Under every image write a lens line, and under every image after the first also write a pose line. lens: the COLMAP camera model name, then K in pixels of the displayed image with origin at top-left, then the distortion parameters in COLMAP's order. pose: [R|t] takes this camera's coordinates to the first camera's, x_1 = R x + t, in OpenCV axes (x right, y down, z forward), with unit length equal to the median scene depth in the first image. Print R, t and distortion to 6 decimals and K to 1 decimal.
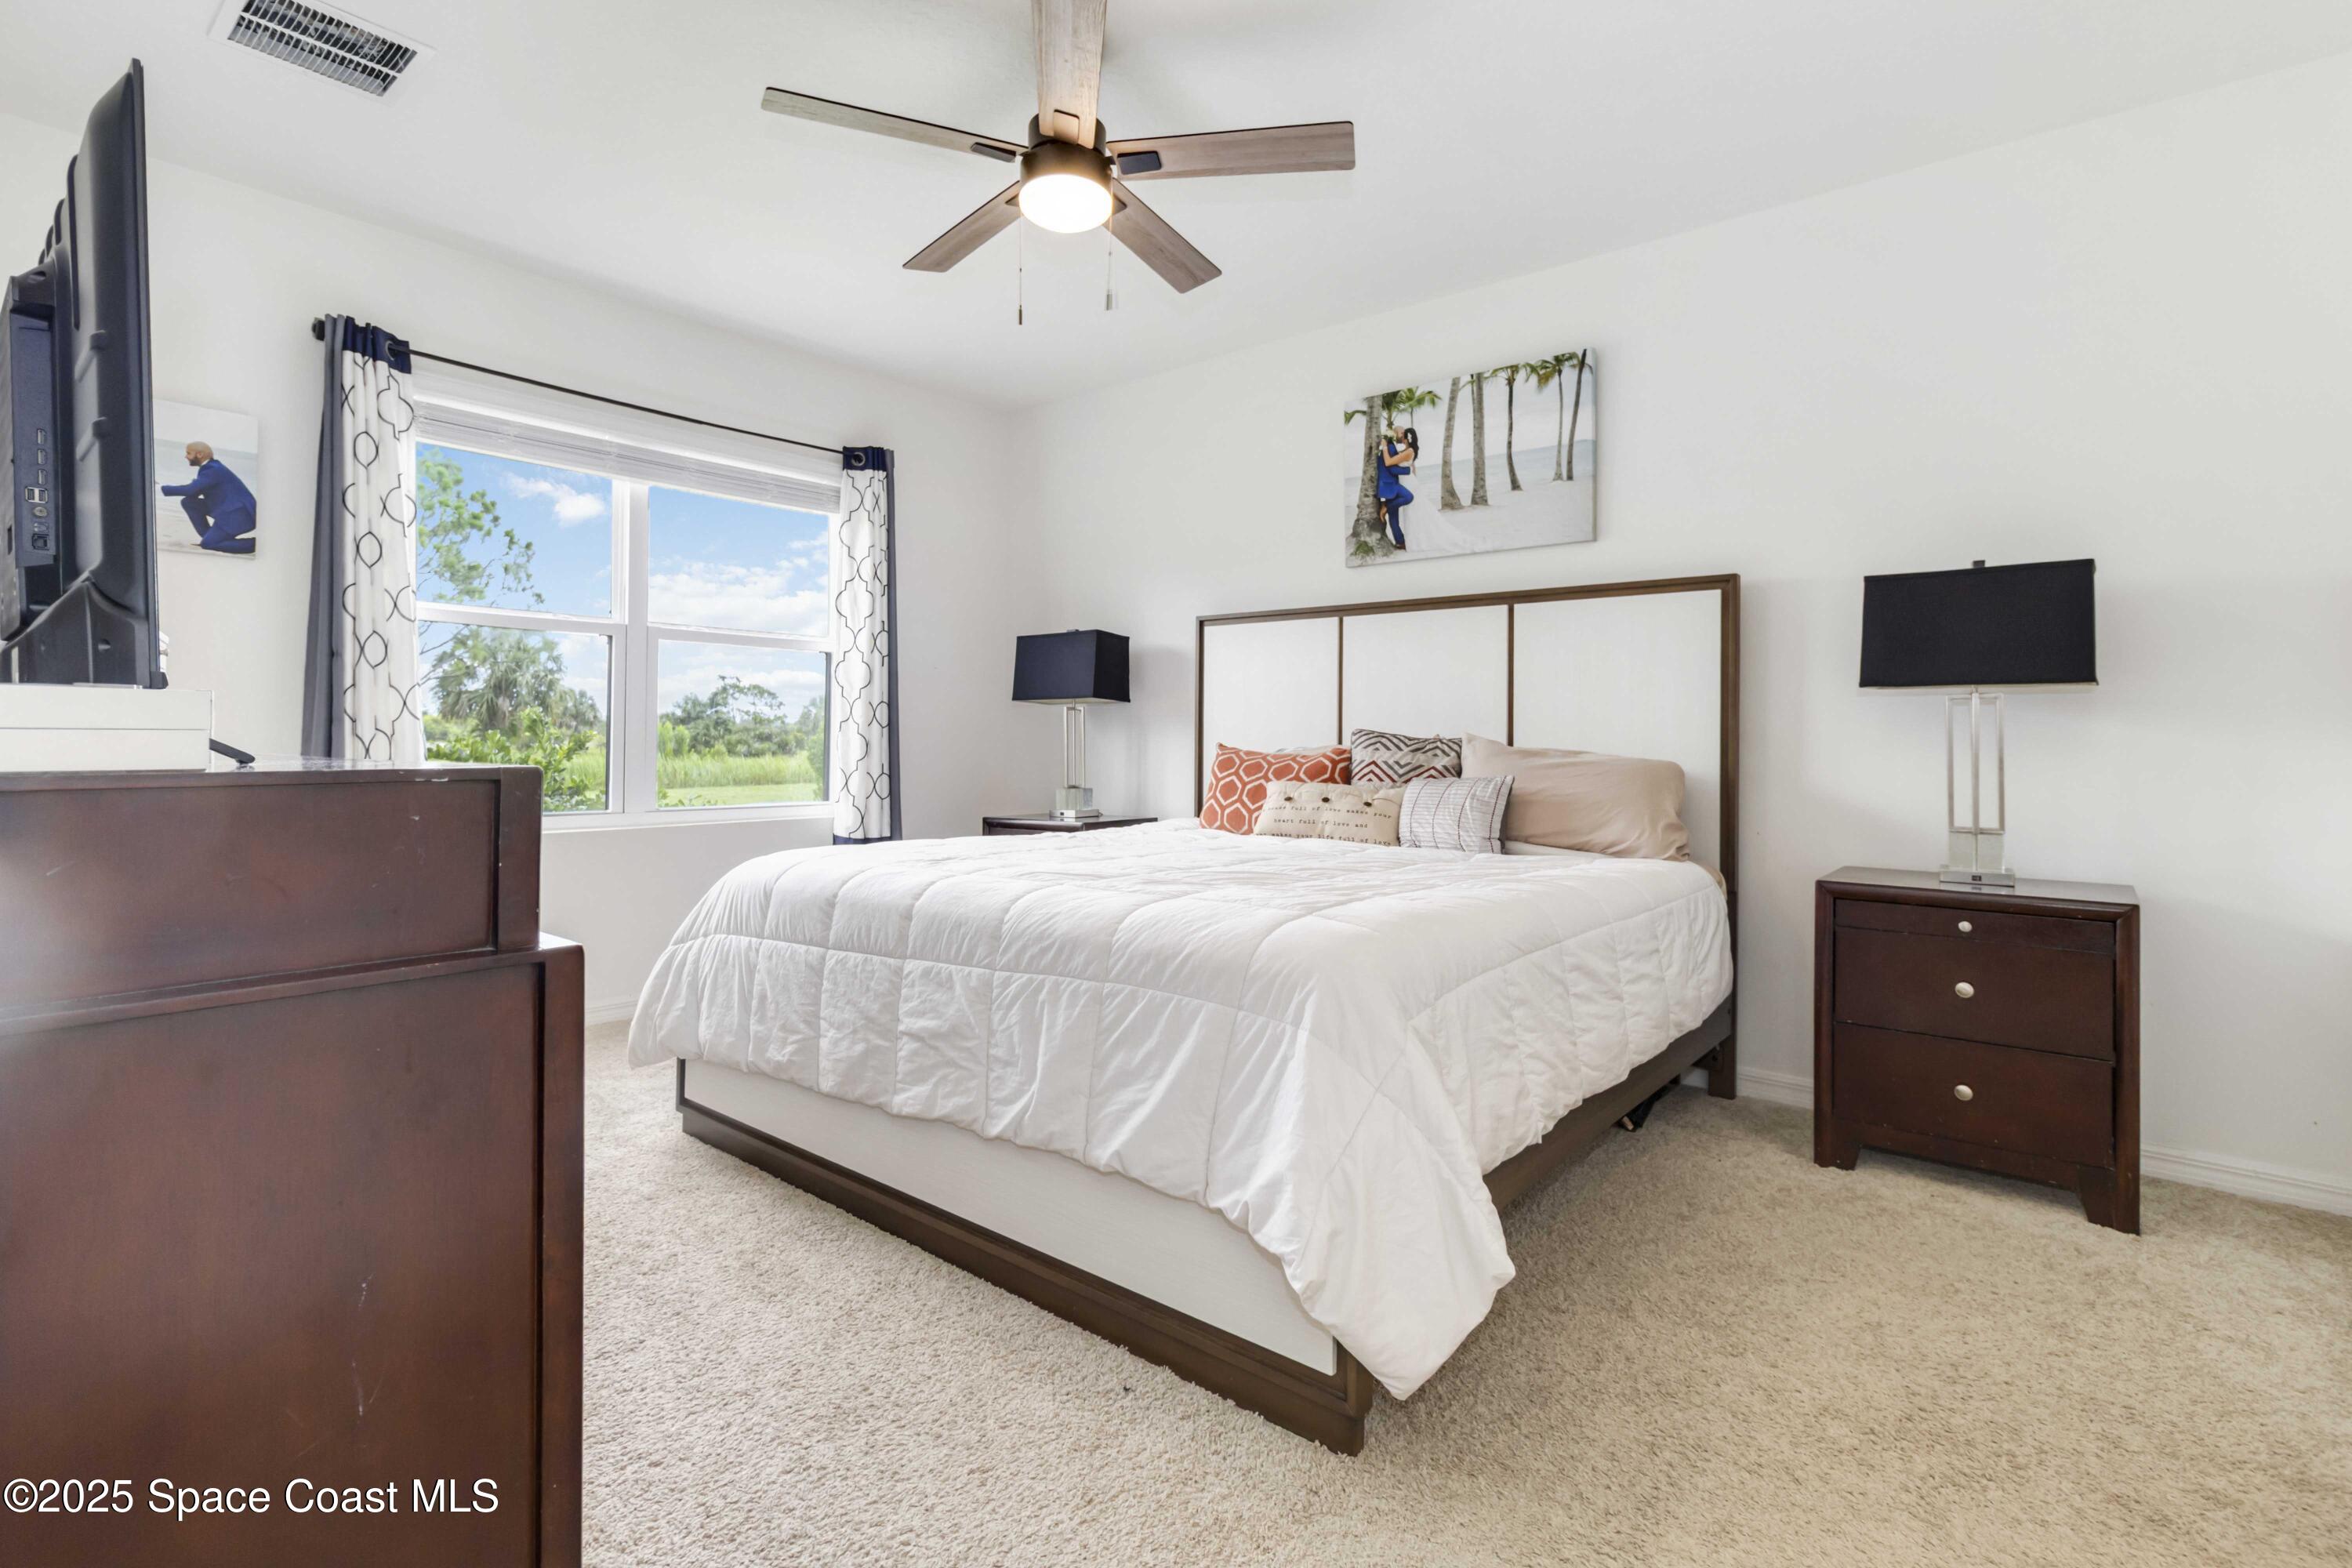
lens RADIAL K [[1118.4, 0, 1172.5], [0, 1118.4, 745.7], [0, 0, 1]] dist [0.001397, 0.000119]
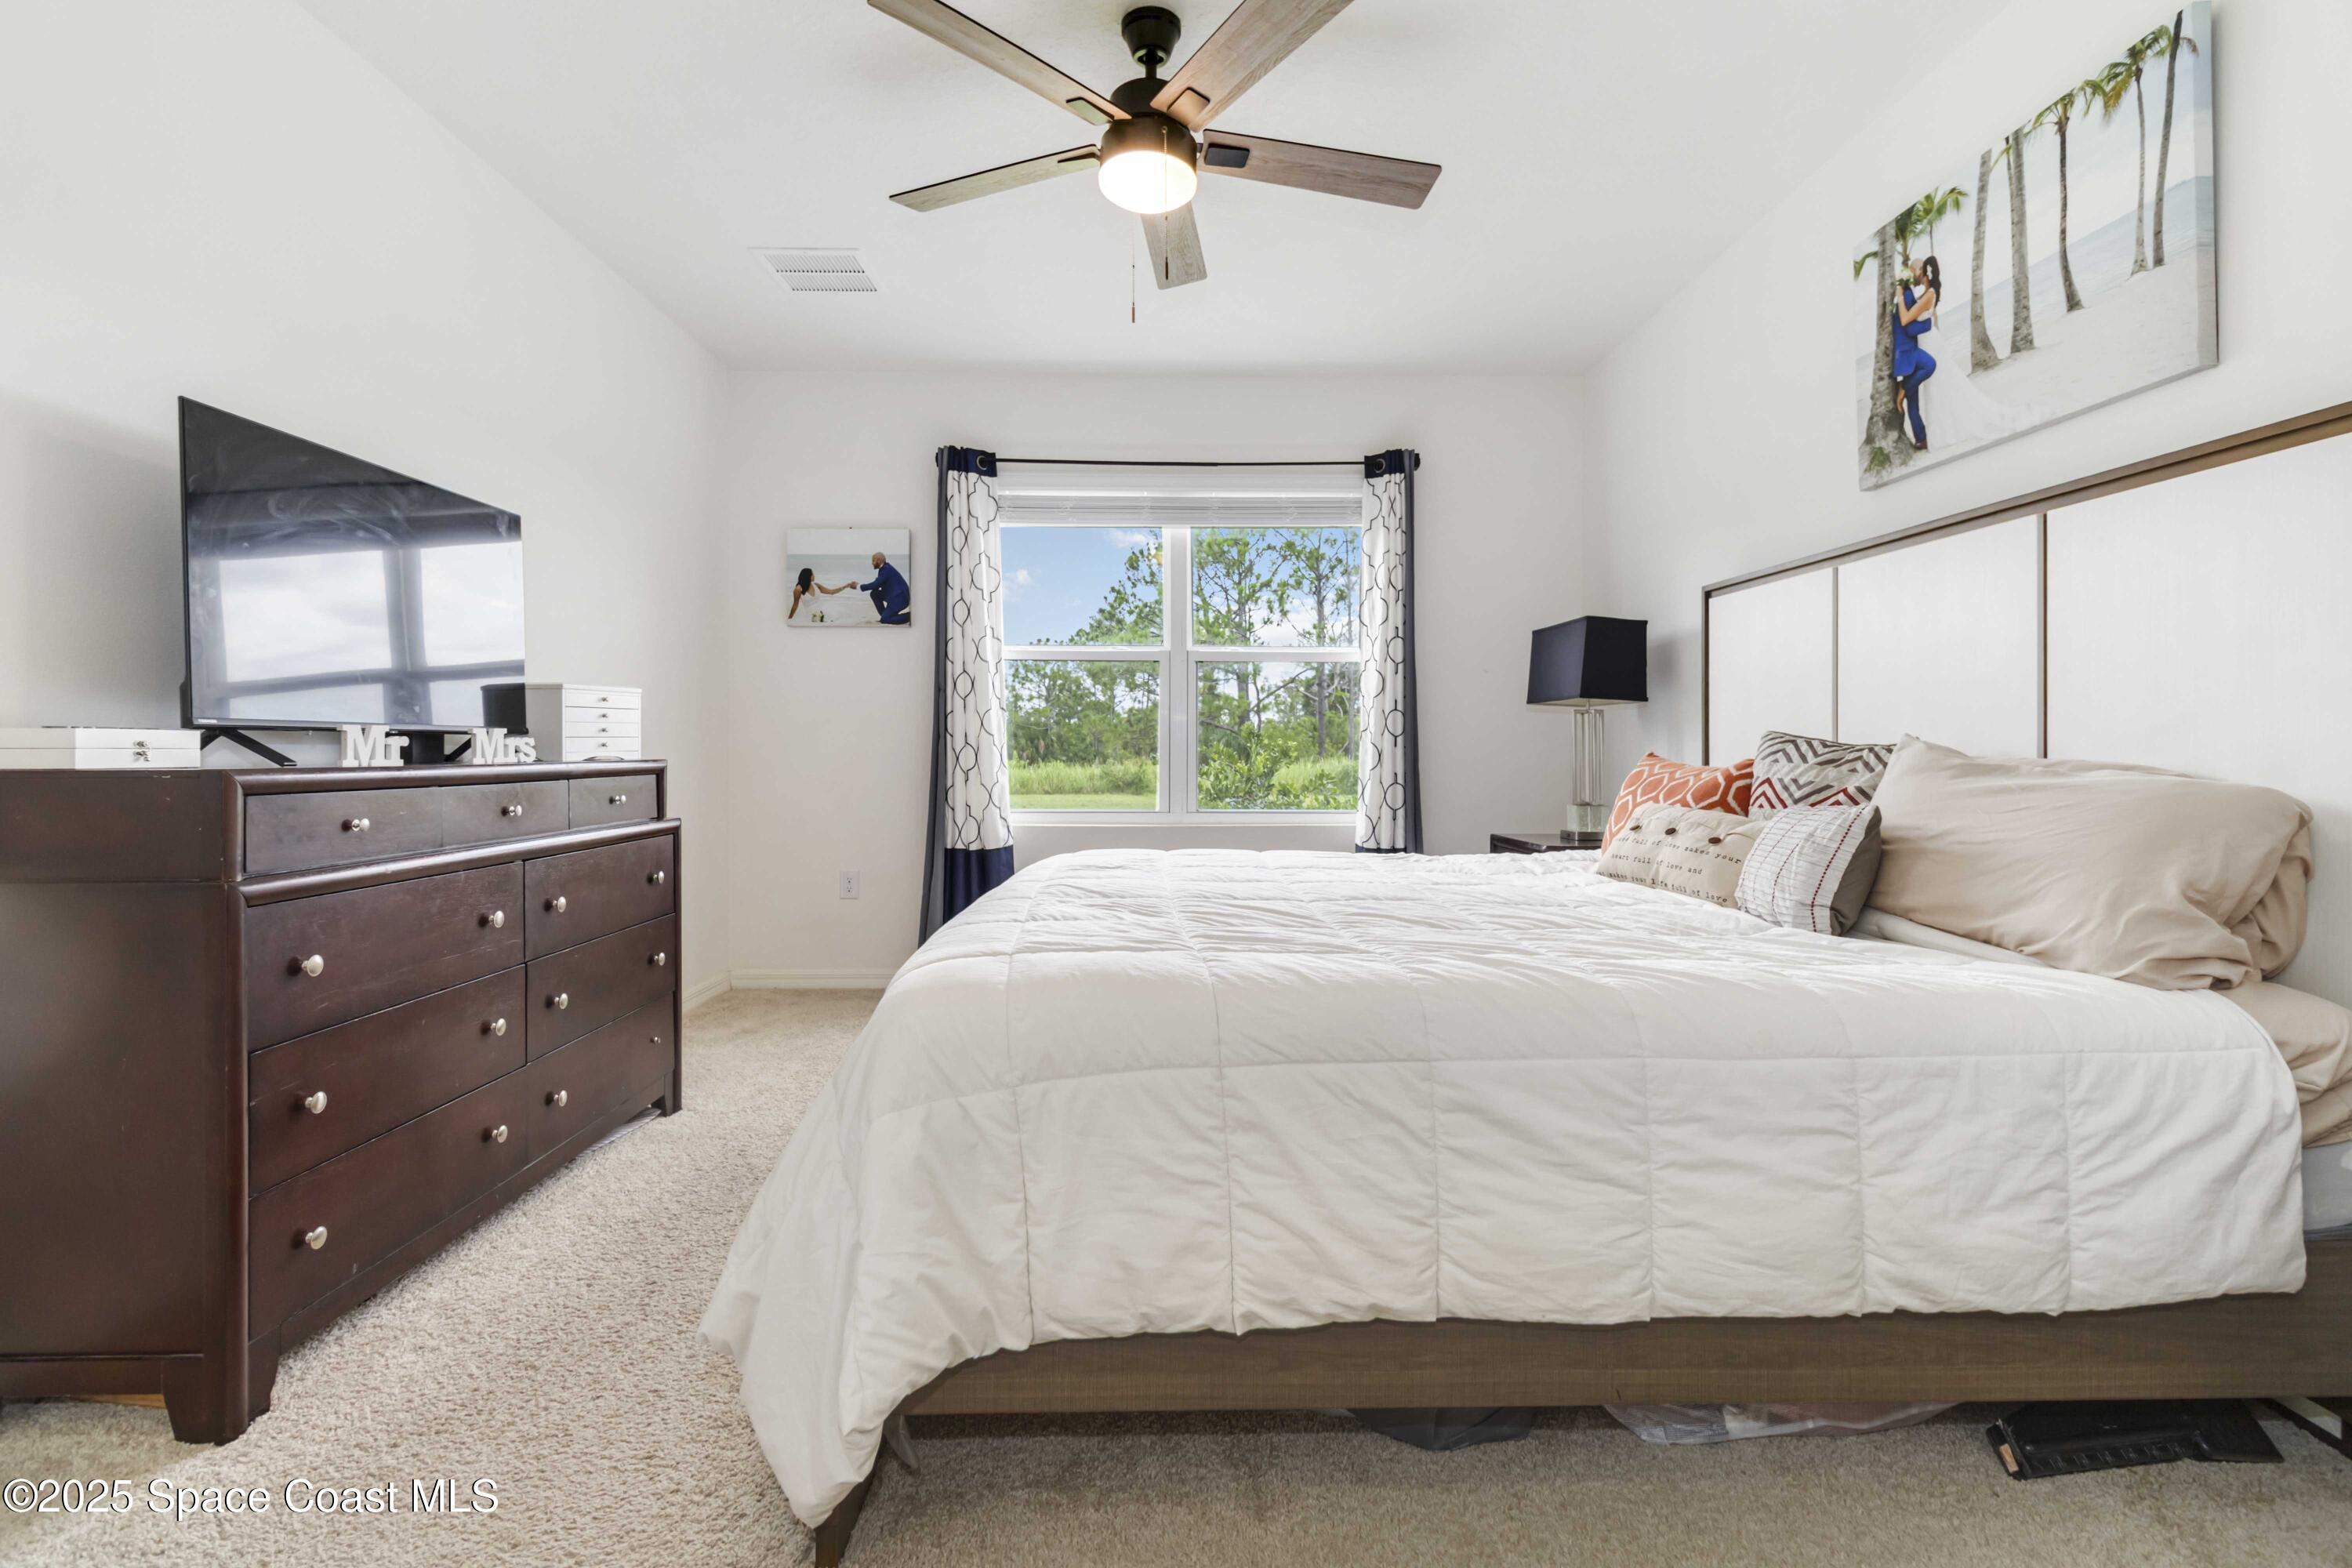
lens RADIAL K [[1107.0, 0, 1178.3], [0, 1107.0, 757.3], [0, 0, 1]] dist [0.001545, 0.000649]
pose [[0.657624, 0.001736, -0.753344, 0.416690], [0.000511, 0.999996, 0.002750, -0.000926], [0.753346, -0.002194, 0.657621, 0.267713]]
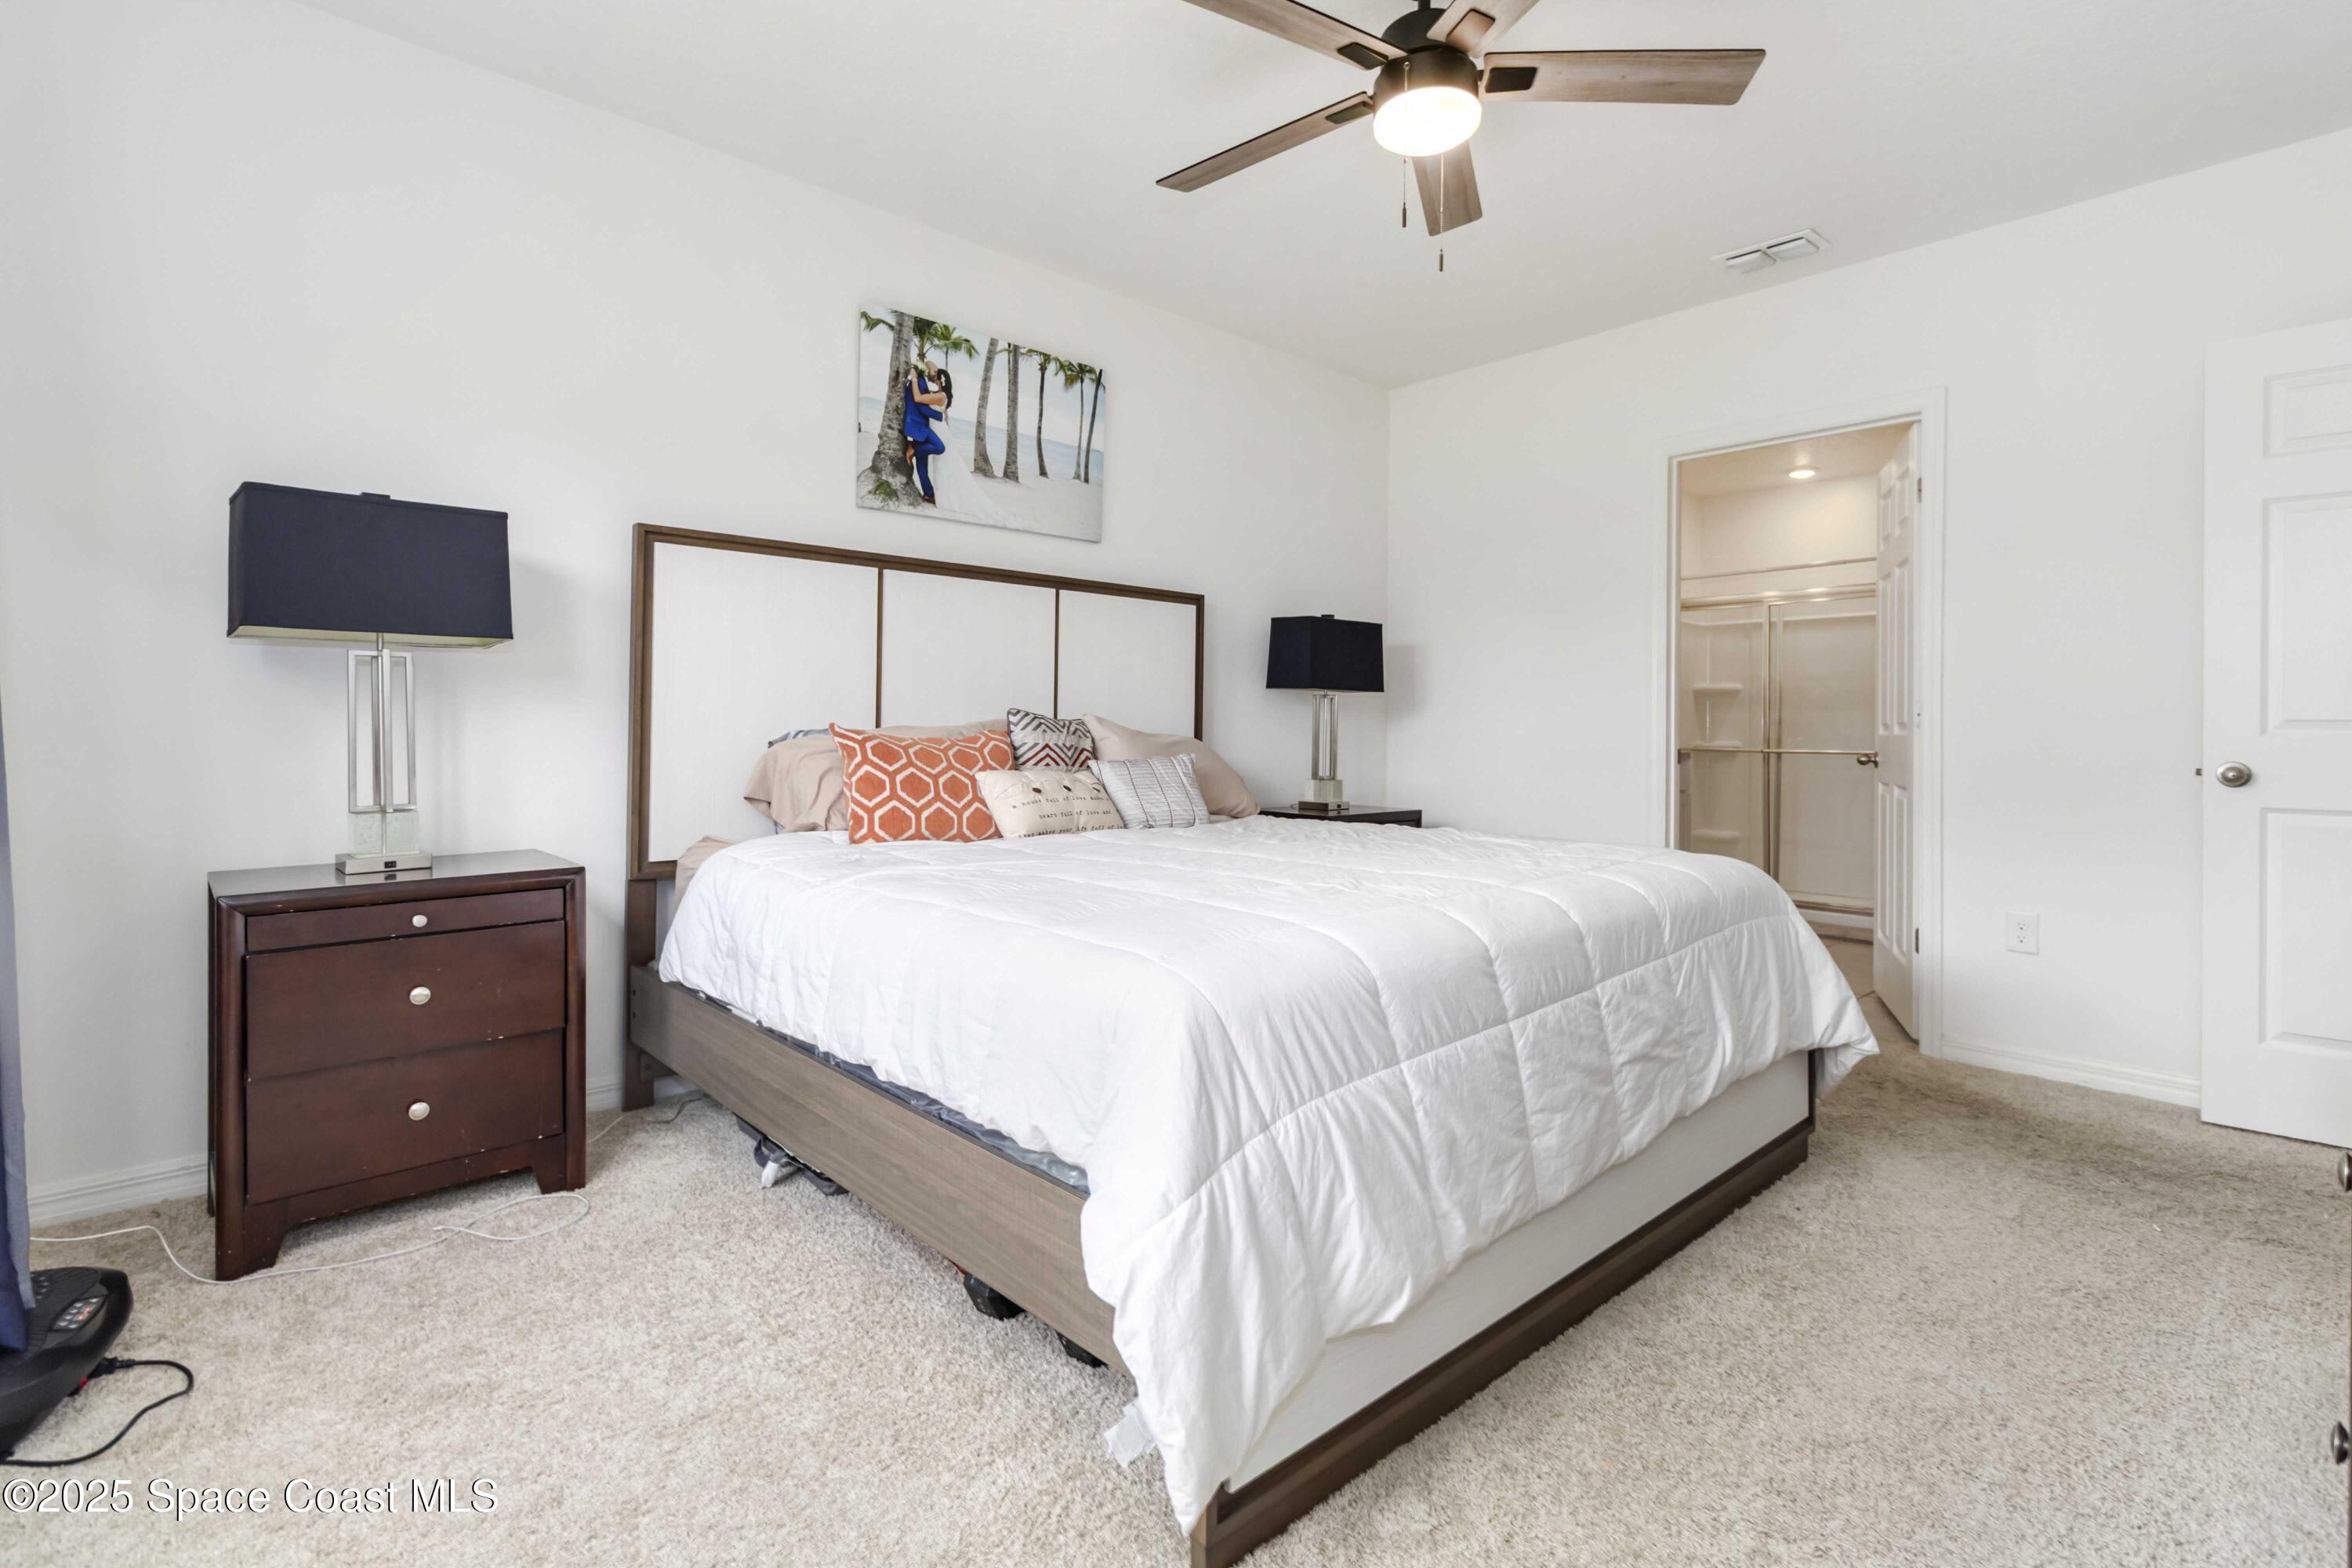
lens RADIAL K [[1117.1, 0, 1182.8], [0, 1117.1, 730.8], [0, 0, 1]] dist [-0.002669, -0.000214]
pose [[0.122594, -0.006227, 0.992437, -0.662371], [-0.002363, 0.999976, 0.006566, -0.003357], [-0.992454, -0.003150, 0.122576, 0.718549]]
